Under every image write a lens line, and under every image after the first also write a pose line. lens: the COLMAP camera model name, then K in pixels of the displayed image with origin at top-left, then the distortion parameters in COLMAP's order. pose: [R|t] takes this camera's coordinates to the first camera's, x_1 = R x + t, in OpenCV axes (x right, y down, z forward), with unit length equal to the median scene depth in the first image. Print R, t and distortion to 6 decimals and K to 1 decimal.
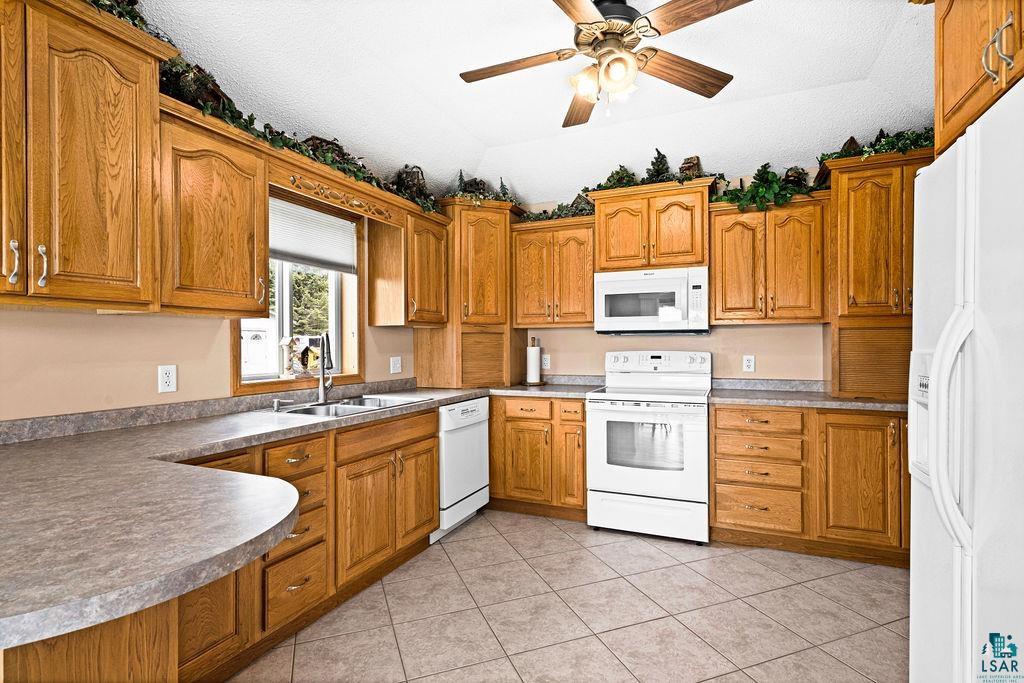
lens RADIAL K [[496.0, 0, 514.8], [0, 496.0, 340.8], [0, 0, 1]] dist [-0.000832, 0.001110]
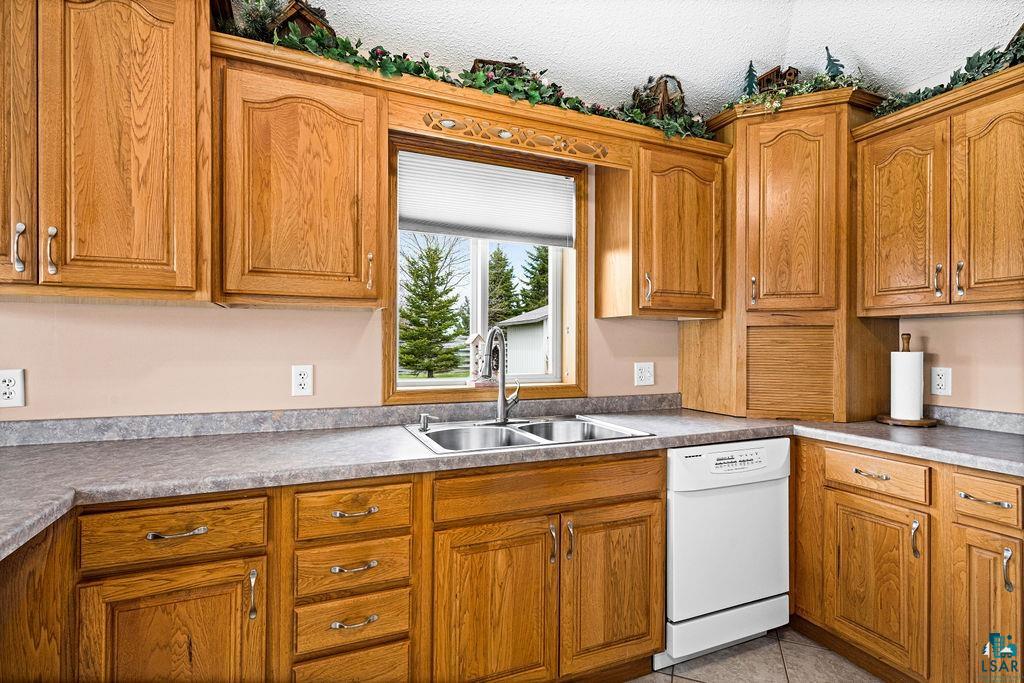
lens RADIAL K [[496.0, 0, 506.3], [0, 496.0, 341.6], [0, 0, 1]] dist [-0.000832, 0.001110]
pose [[0.731460, 0.005863, -0.681859, 0.112815], [-0.004718, 0.999983, 0.003537, 0.002070], [0.681868, 0.000629, 0.731475, 0.426777]]
